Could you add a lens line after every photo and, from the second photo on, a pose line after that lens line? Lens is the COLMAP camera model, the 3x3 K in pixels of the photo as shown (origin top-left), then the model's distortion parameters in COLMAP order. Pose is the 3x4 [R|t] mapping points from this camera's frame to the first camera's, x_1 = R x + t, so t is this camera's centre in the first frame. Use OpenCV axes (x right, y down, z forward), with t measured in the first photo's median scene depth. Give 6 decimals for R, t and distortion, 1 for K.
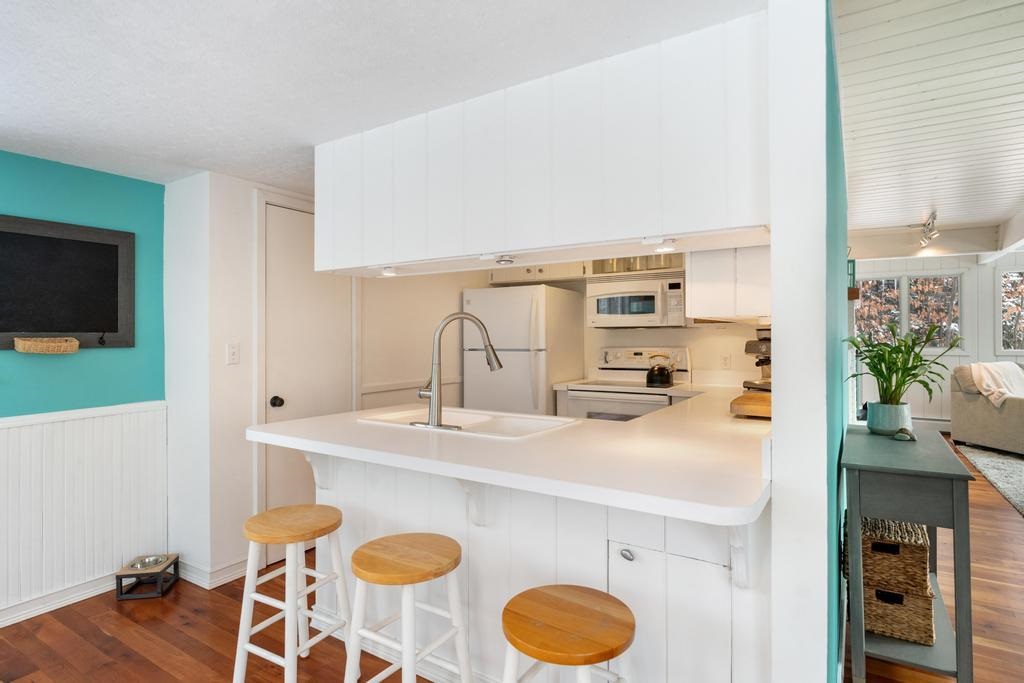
lens RADIAL K [[540.3, 0, 509.3], [0, 540.3, 331.6], [0, 0, 1]] dist [-0.001187, -0.001145]
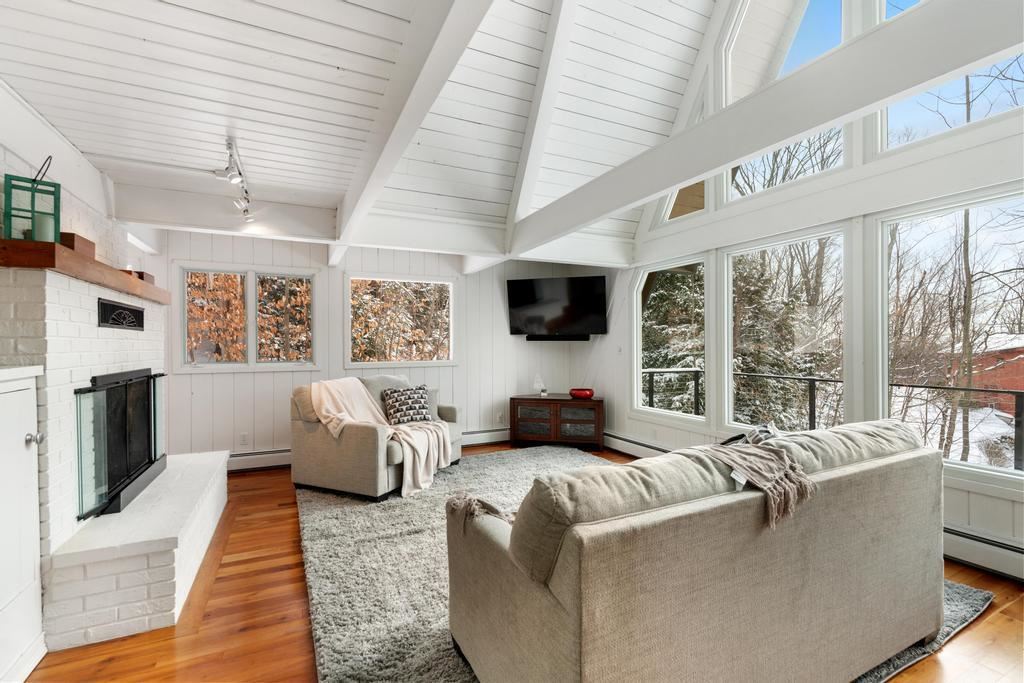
lens RADIAL K [[457.4, 0, 511.7], [0, 457.4, 347.1], [0, 0, 1]] dist [-0.000301, 0.000185]
pose [[0.522444, -0.004774, 0.852660, 0.161380], [-0.002852, 0.999969, 0.007347, 0.000283], [-0.852669, -0.006270, 0.522414, 0.147929]]
